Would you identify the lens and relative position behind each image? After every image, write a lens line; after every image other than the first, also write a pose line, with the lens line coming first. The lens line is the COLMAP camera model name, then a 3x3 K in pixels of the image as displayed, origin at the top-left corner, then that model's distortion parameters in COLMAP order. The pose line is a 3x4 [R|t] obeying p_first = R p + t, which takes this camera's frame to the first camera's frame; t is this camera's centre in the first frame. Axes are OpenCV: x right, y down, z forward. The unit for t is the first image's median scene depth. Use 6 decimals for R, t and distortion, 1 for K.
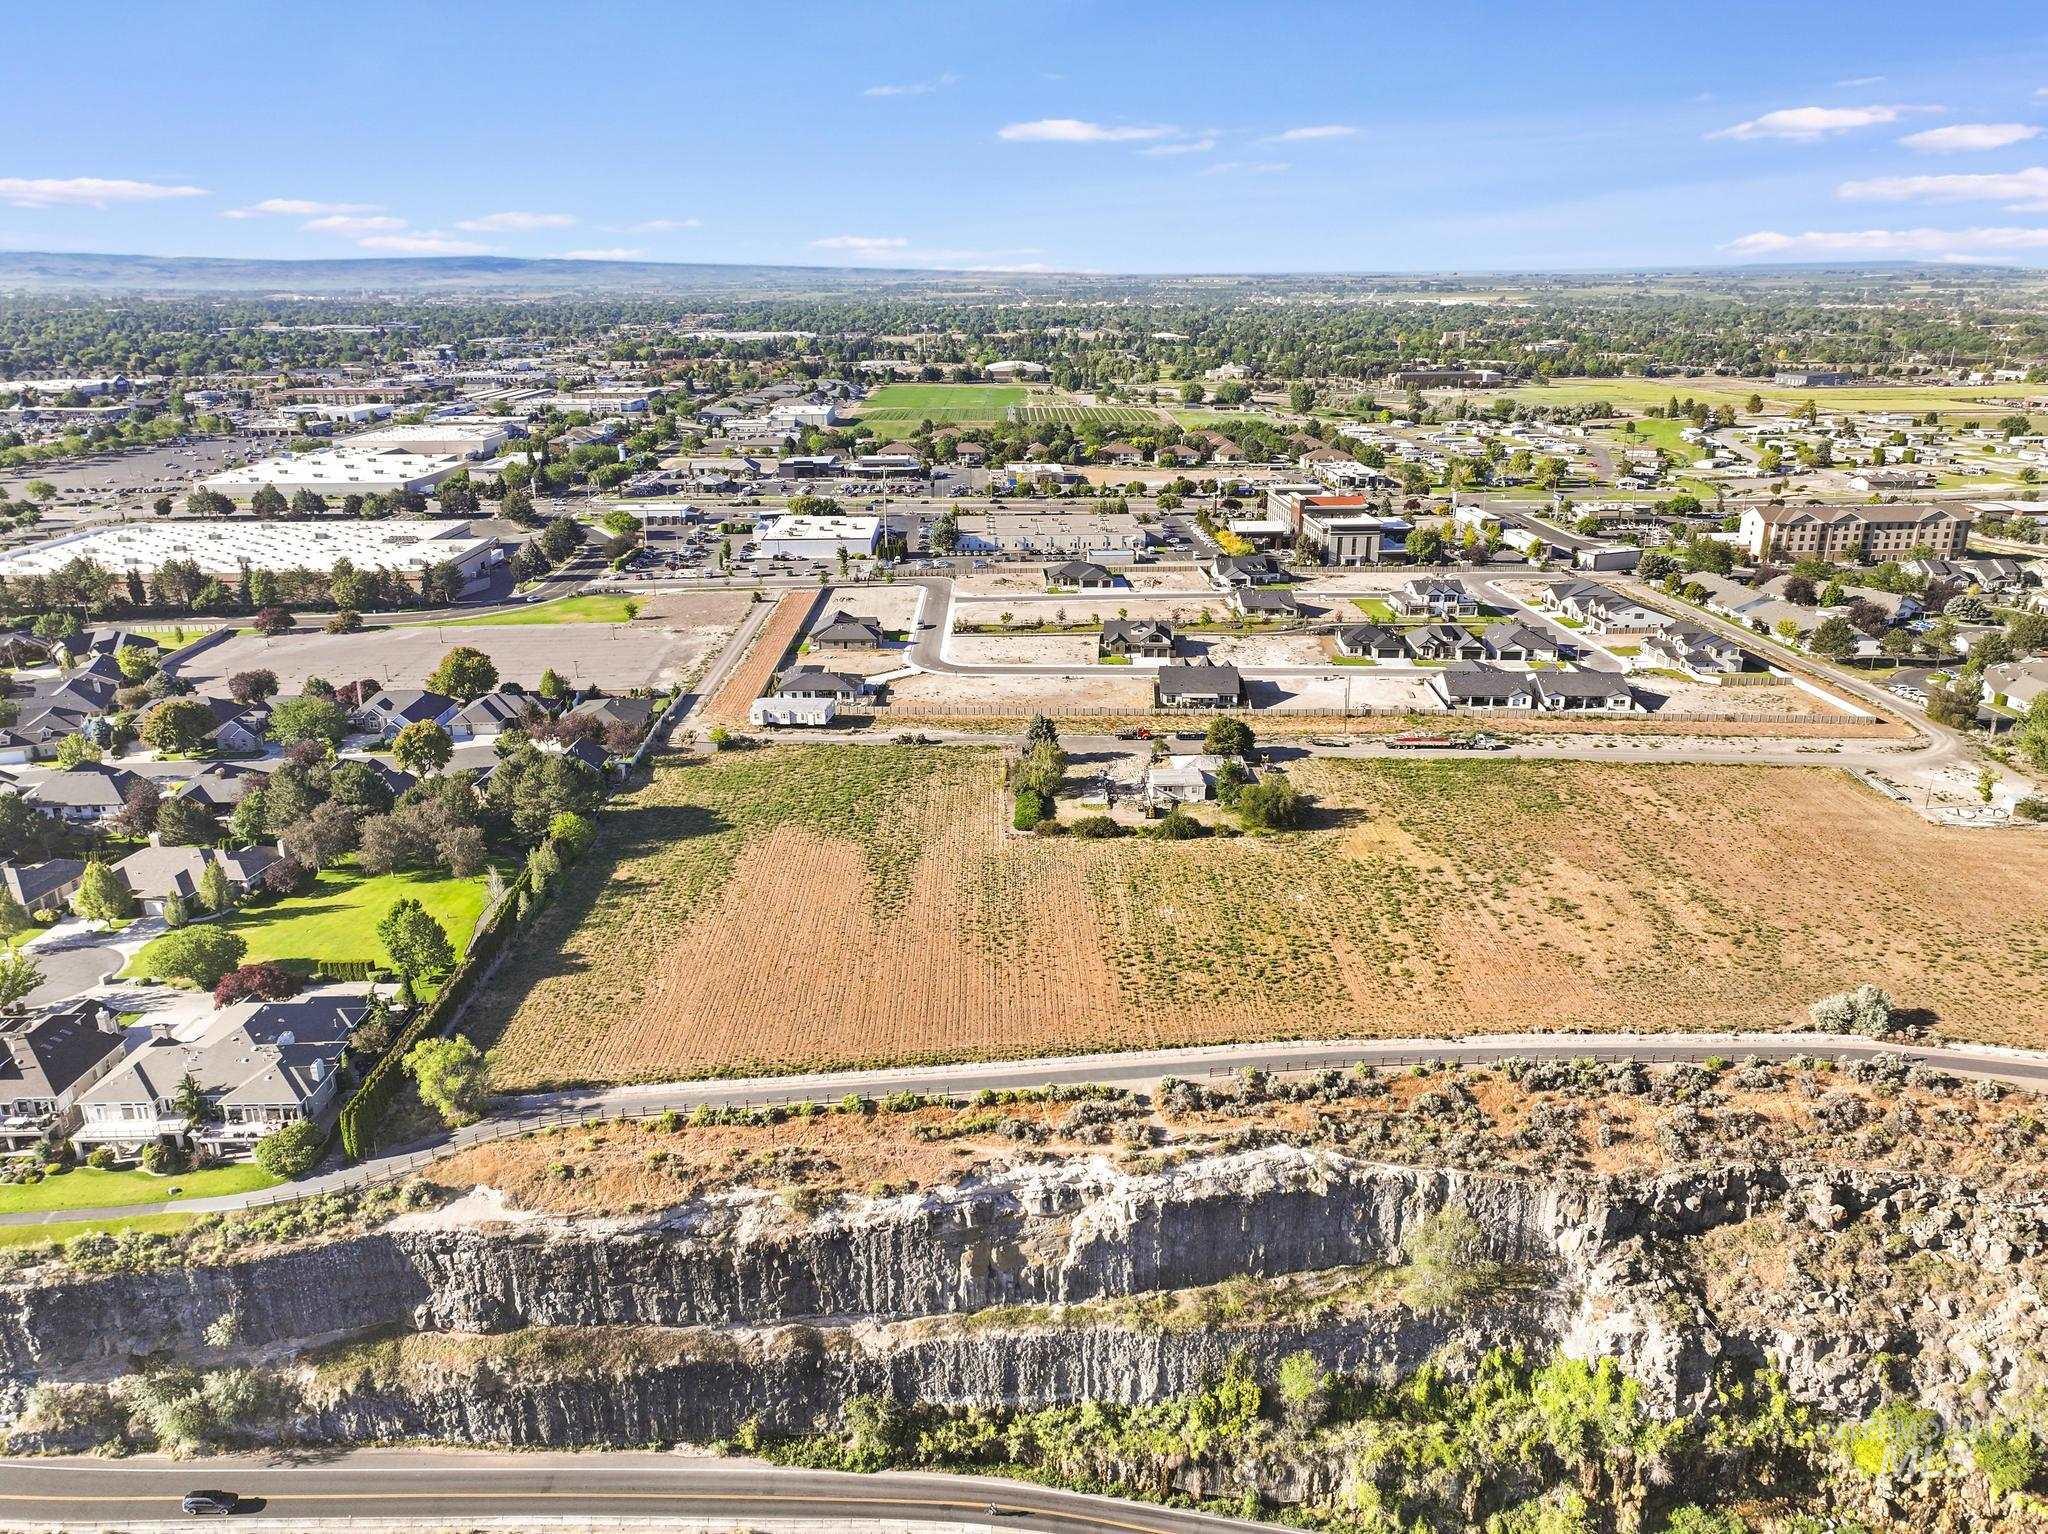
lens RADIAL K [[1404.7, 0, 1030.5], [0, 1404.7, 838.4], [0, 0, 1]] dist [0.004334, 0.004407]
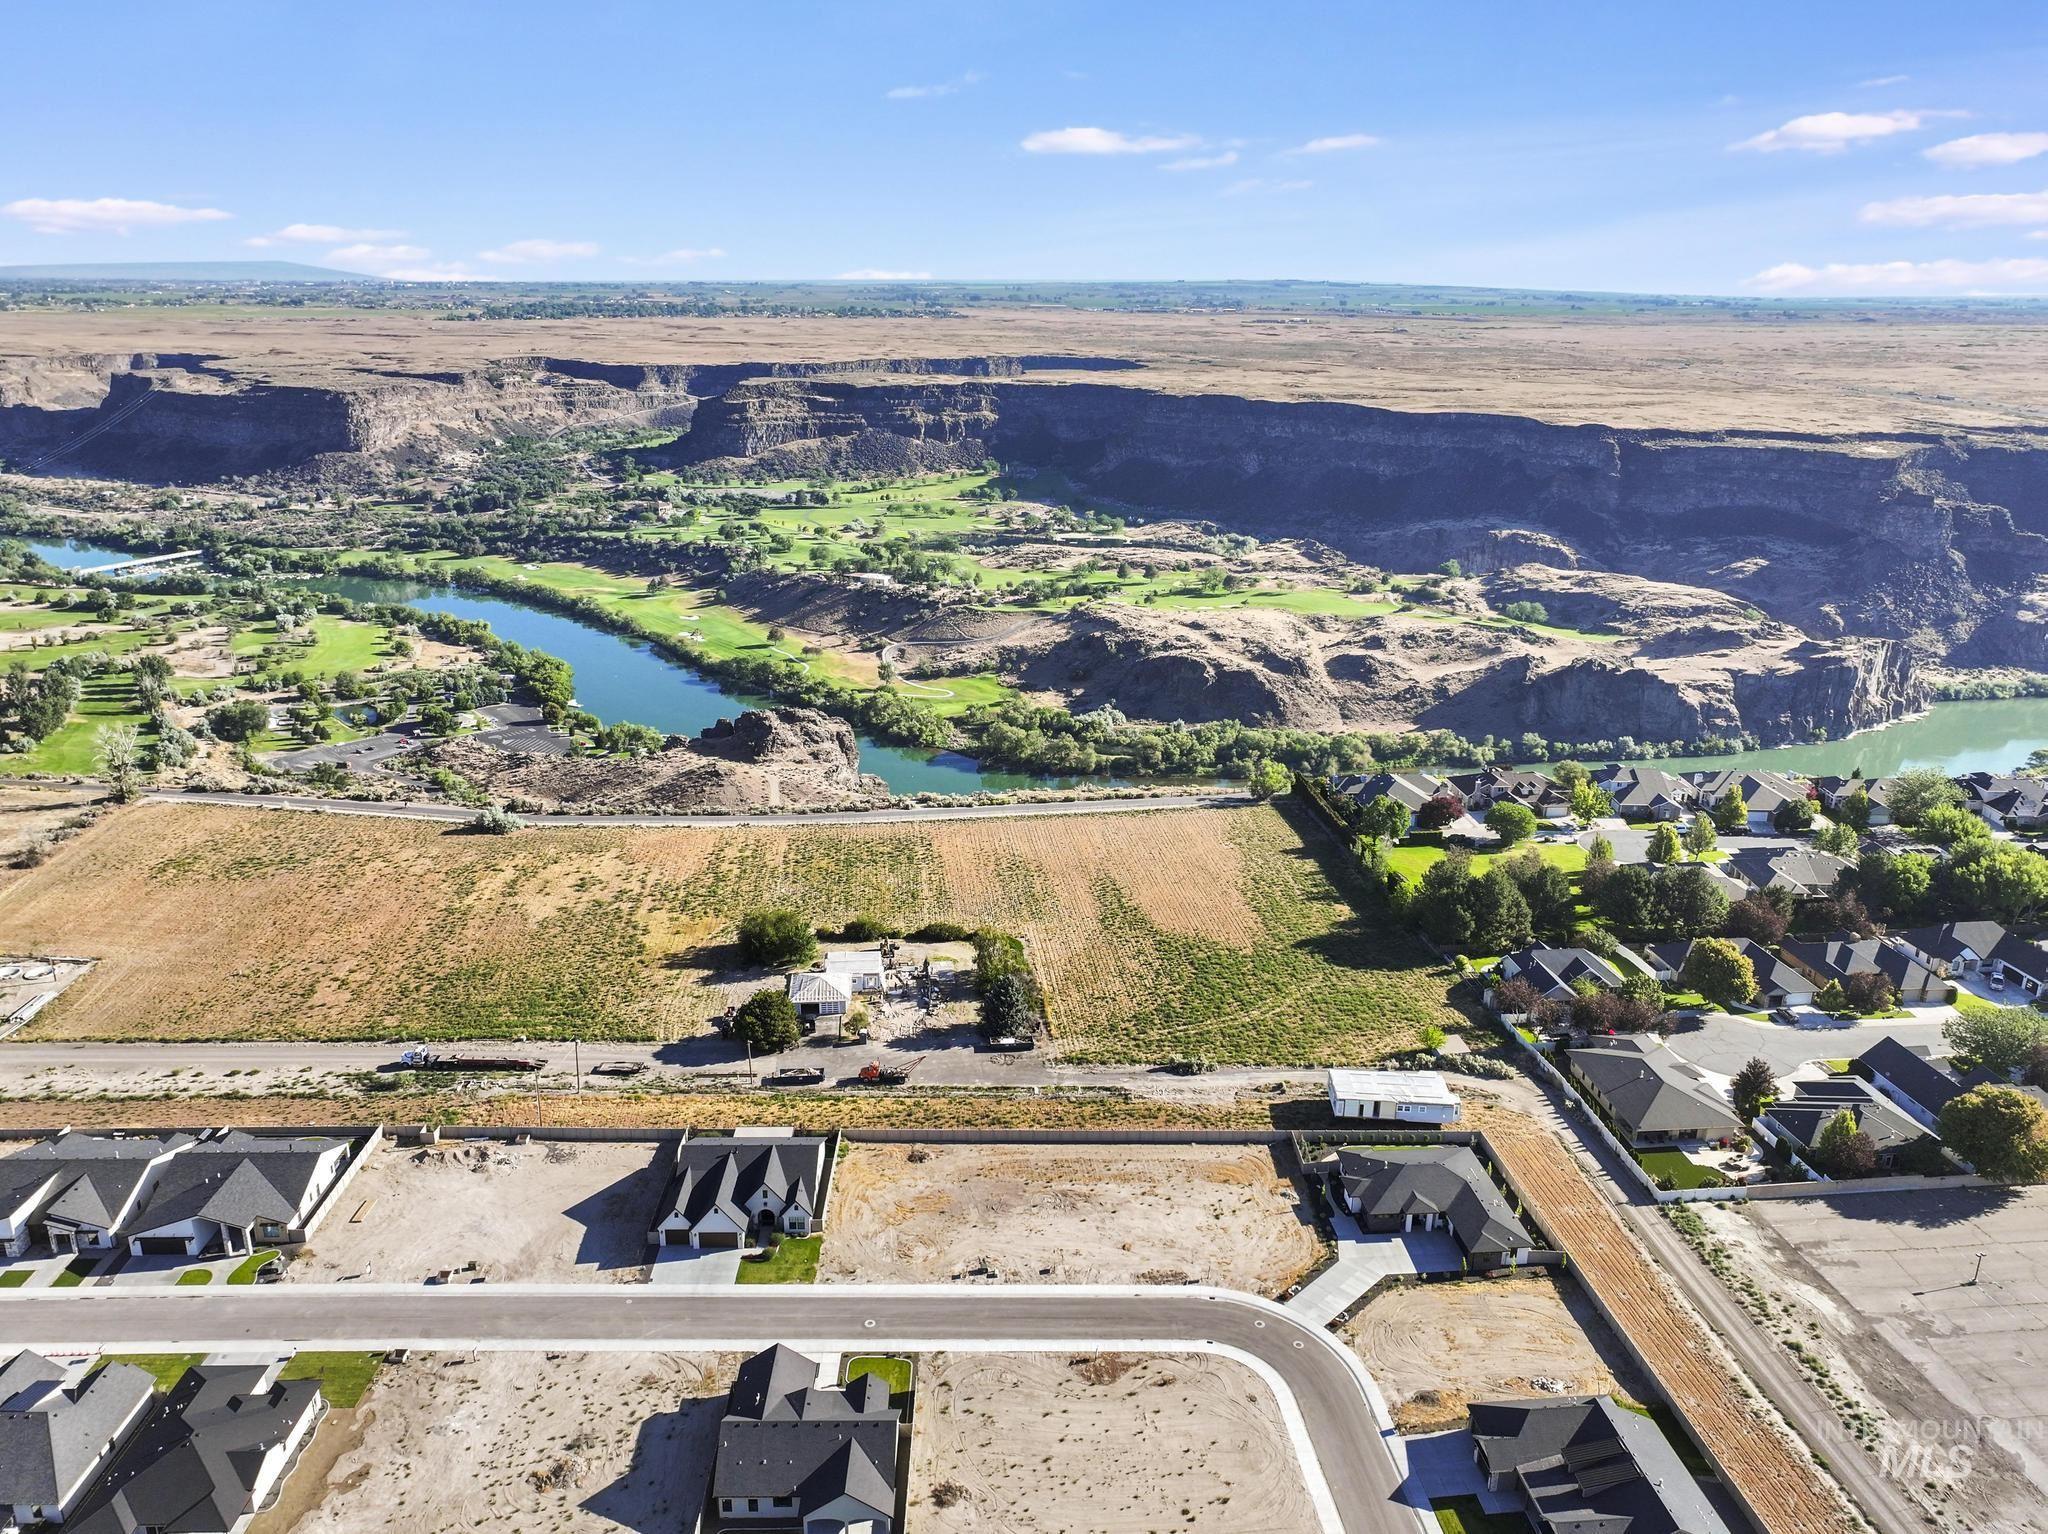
lens RADIAL K [[1459.4, 0, 1030.9], [0, 1459.4, 764.0], [0, 0, 1]] dist [0.006449, 0.003626]
pose [[-0.996526, 0.017575, -0.081406, 0.047577], [-0.038049, 0.773428, 0.632741, -0.564331], [0.074082, 0.633641, -0.770072, 1.242865]]
